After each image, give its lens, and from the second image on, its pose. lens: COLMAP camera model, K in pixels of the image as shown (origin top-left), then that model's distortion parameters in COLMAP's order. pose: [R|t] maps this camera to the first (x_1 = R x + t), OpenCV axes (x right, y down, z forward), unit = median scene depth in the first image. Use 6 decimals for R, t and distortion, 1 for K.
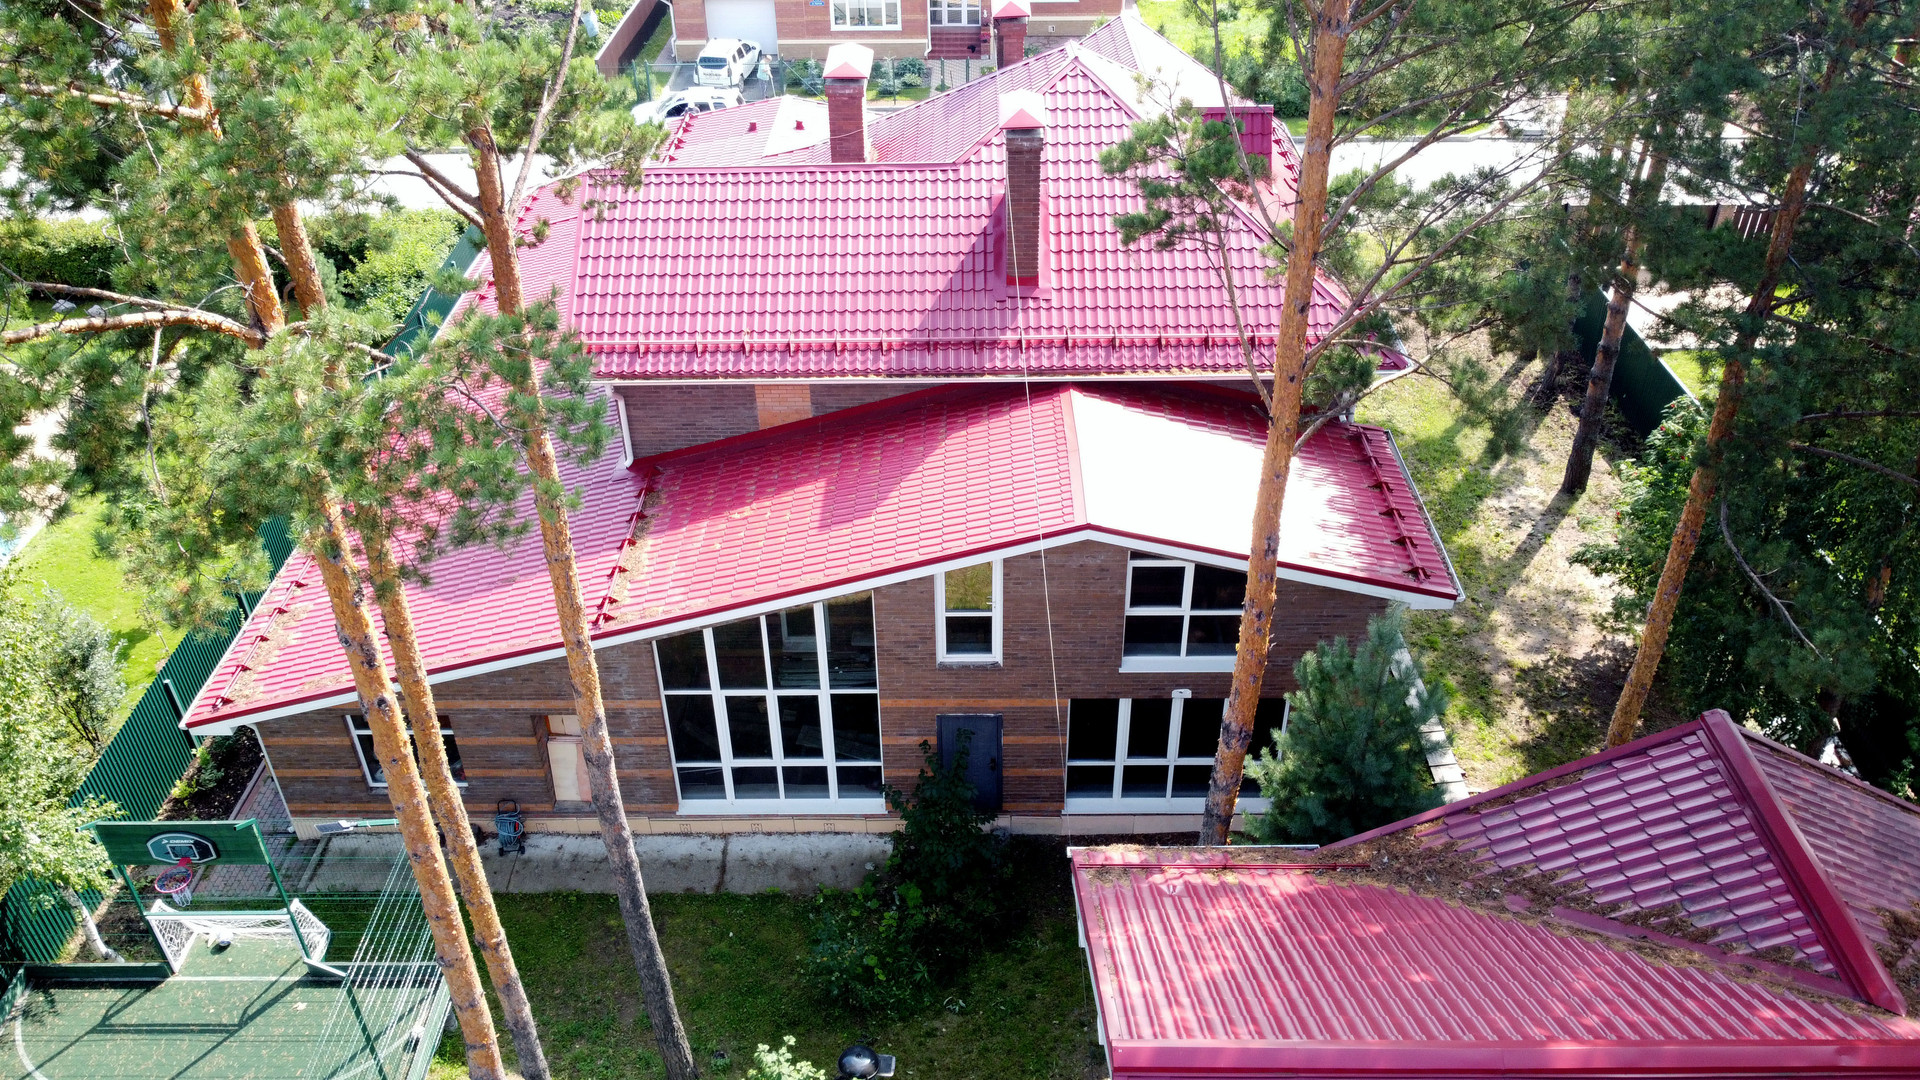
lens RADIAL K [[1439.1, 0, 961.7], [0, 1439.1, 540.6], [0, 0, 1]] dist [-0.018469, 0.009380]
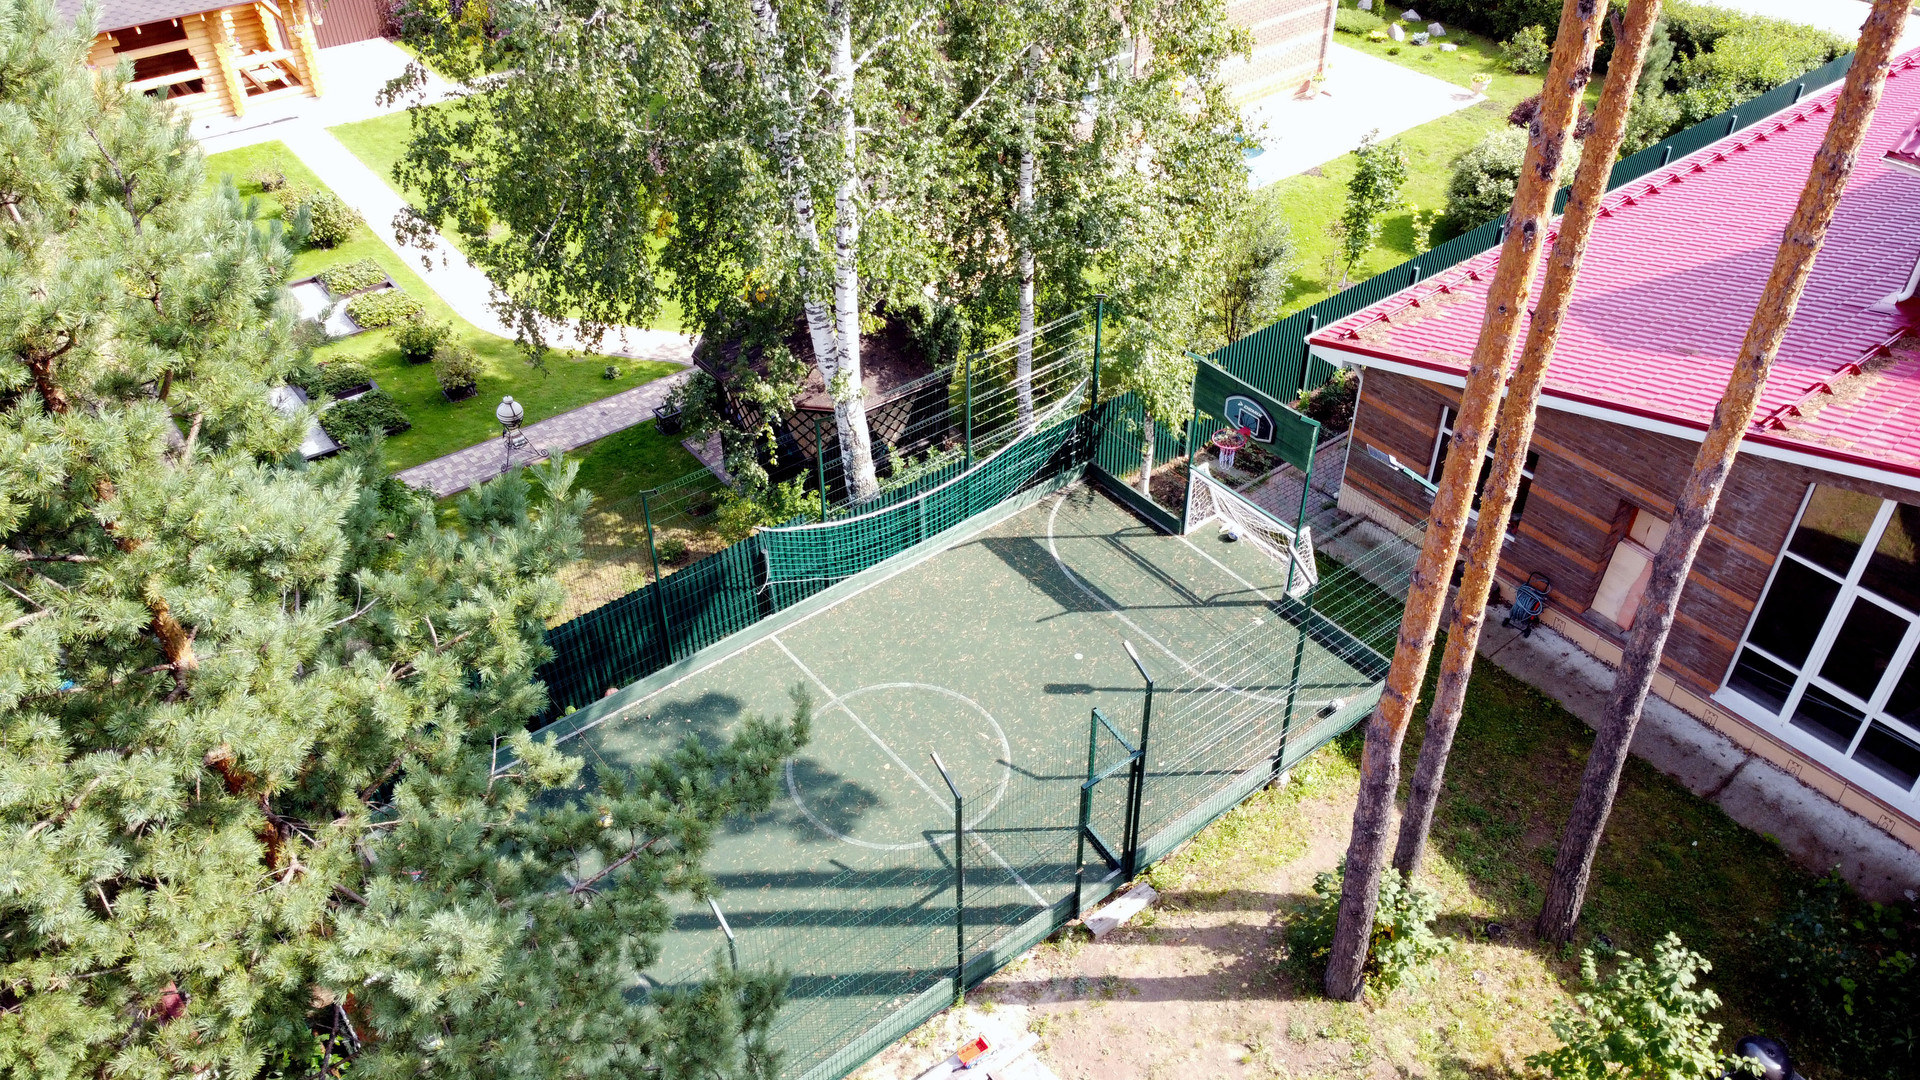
lens RADIAL K [[1439.1, 0, 963.3], [0, 1439.1, 538.7], [0, 0, 1]] dist [-0.018469, 0.009380]
pose [[0.619158, 0.488158, -0.615097, -0.002028], [-0.449167, 0.862665, 0.232503, 0.119798], [0.644121, 0.132325, 0.753391, 0.094957]]
